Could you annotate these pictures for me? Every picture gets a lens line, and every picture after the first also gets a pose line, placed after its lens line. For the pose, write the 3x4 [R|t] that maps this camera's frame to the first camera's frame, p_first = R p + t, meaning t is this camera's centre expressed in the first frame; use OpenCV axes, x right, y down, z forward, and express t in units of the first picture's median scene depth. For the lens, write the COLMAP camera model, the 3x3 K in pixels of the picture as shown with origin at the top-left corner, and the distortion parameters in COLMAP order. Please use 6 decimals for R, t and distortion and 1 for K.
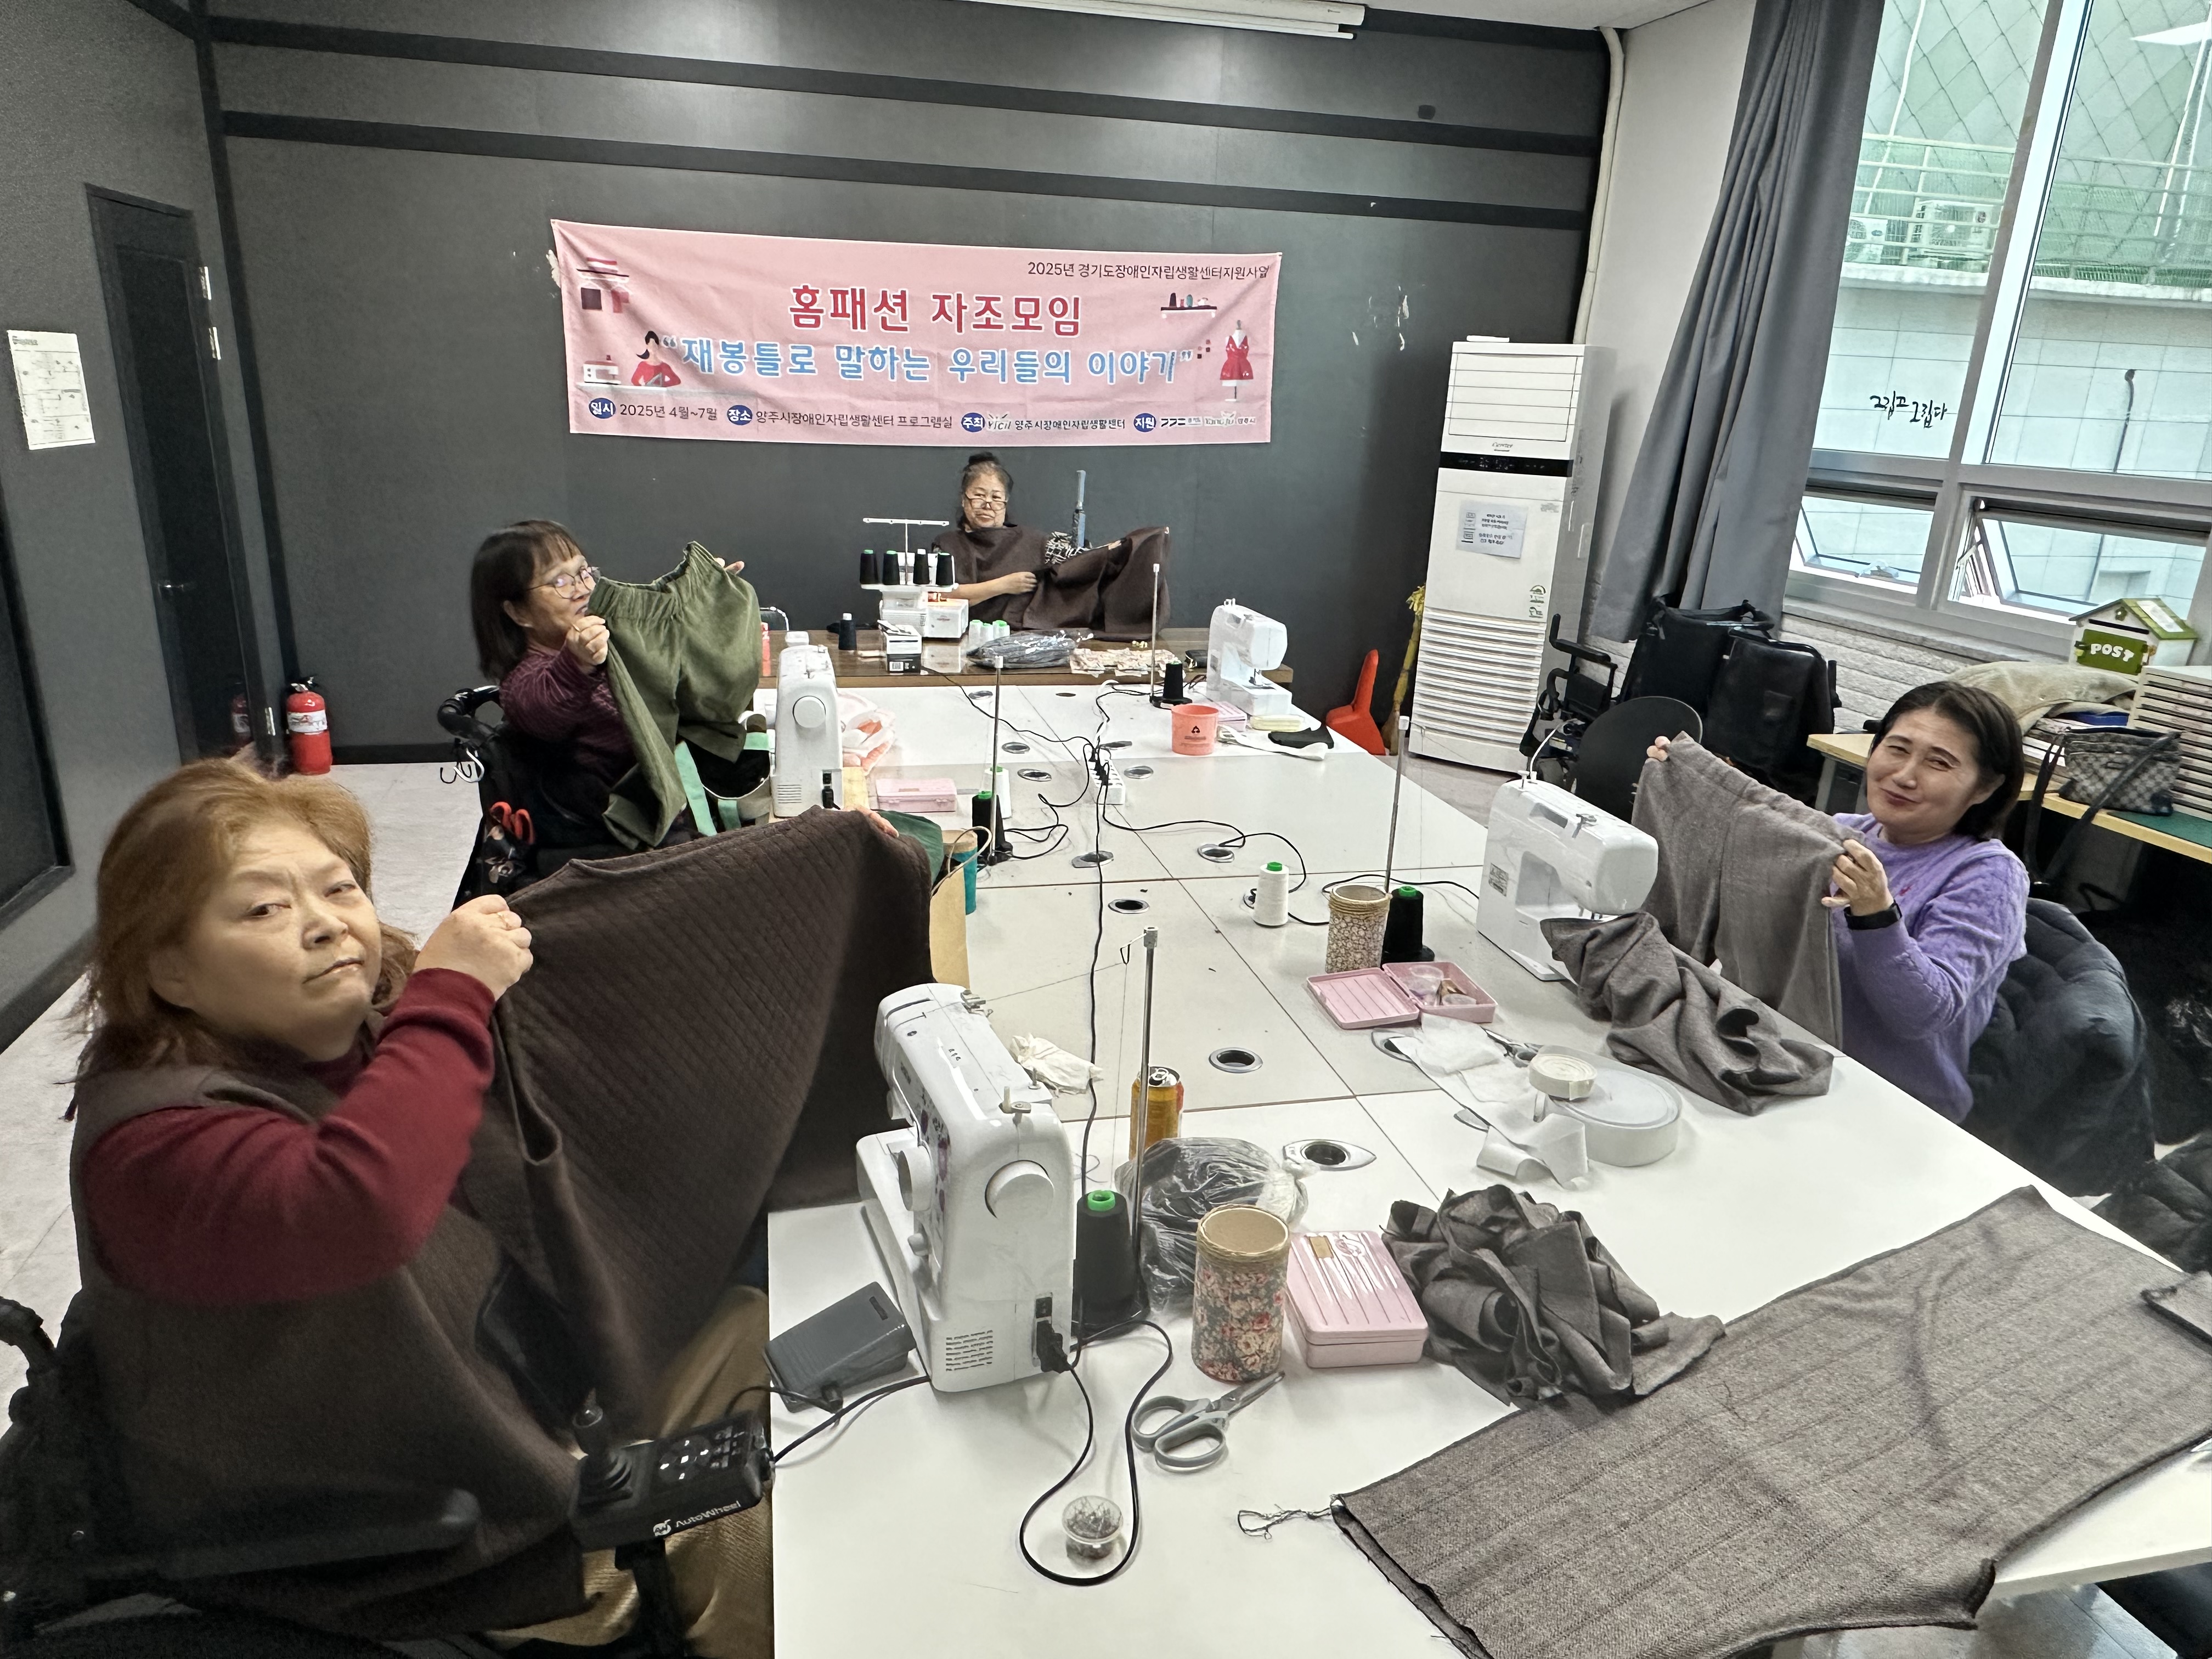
lens RADIAL K [[1402.6, 0, 1075.5], [0, 1402.6, 832.3], [0, 0, 1]] dist [-0.011406, 0.003076]
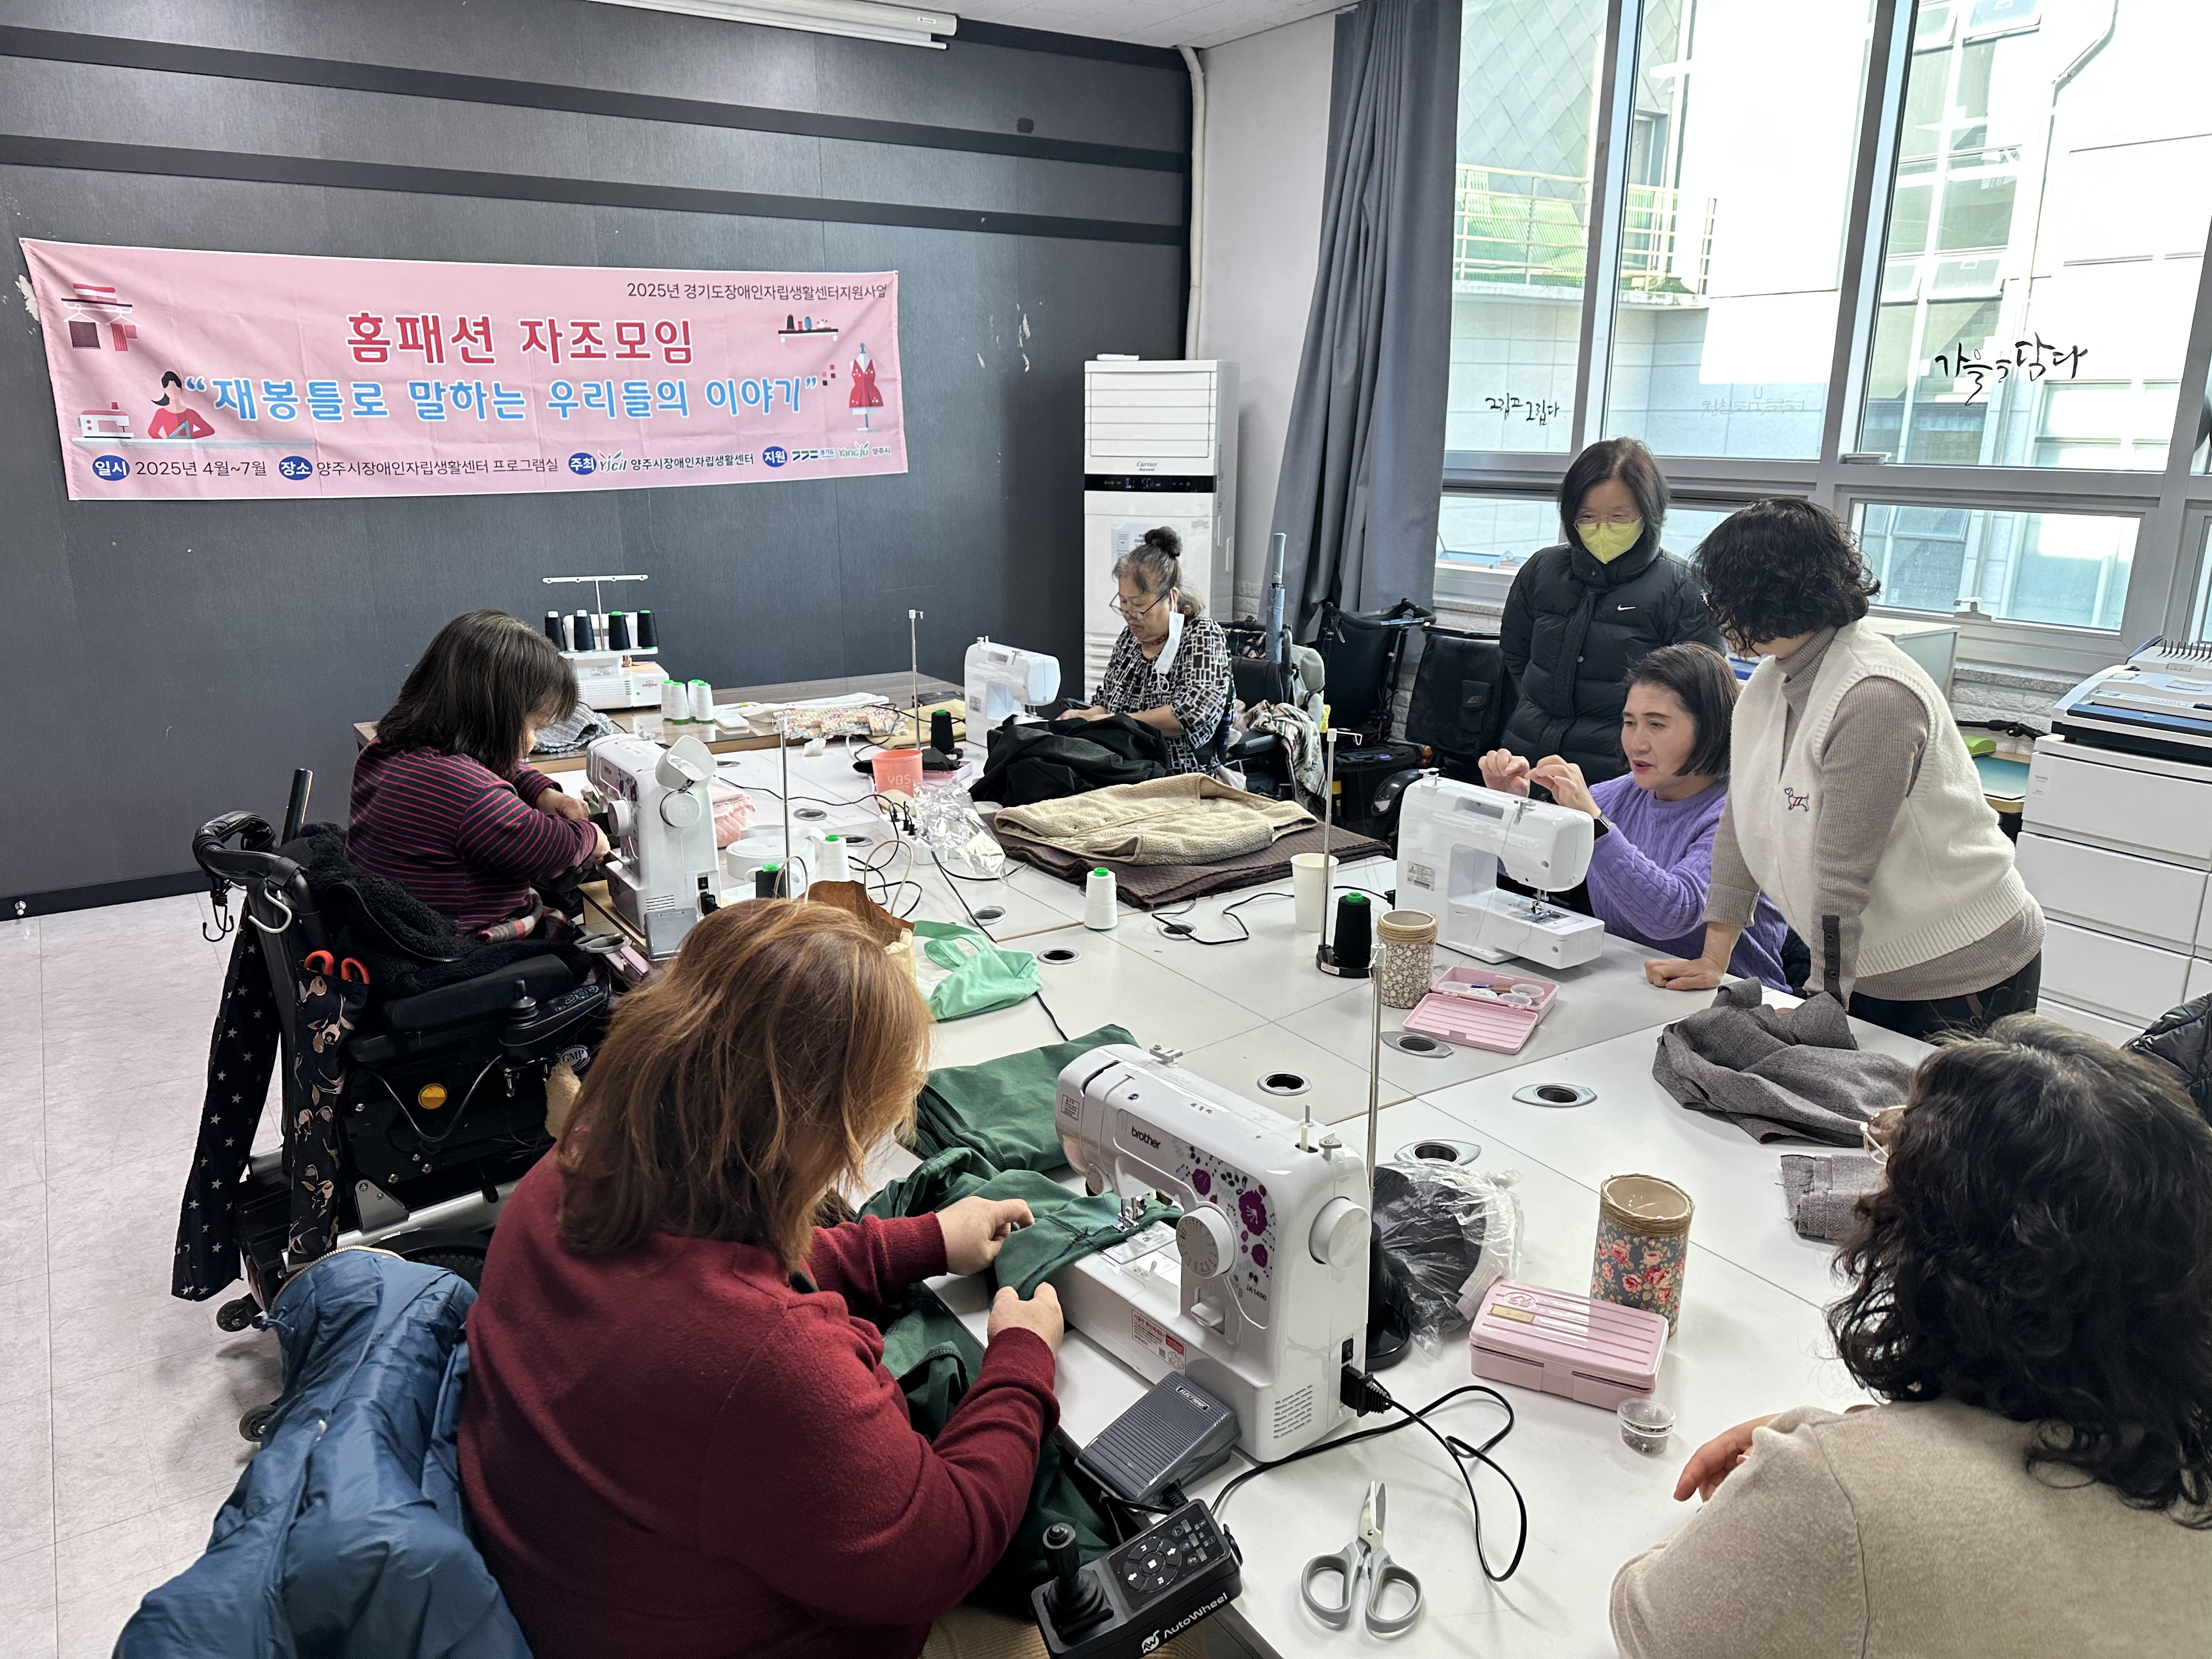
lens RADIAL K [[1582.0, 0, 1098.0], [0, 1582.0, 831.2], [0, 0, 1]] dist [0.011494, -0.022312]
pose [[0.943070, -0.116326, 0.311589, -0.107482], [0.130906, 0.991048, -0.026217, 0.001721], [-0.305750, 0.065513, 0.949855, -0.021983]]
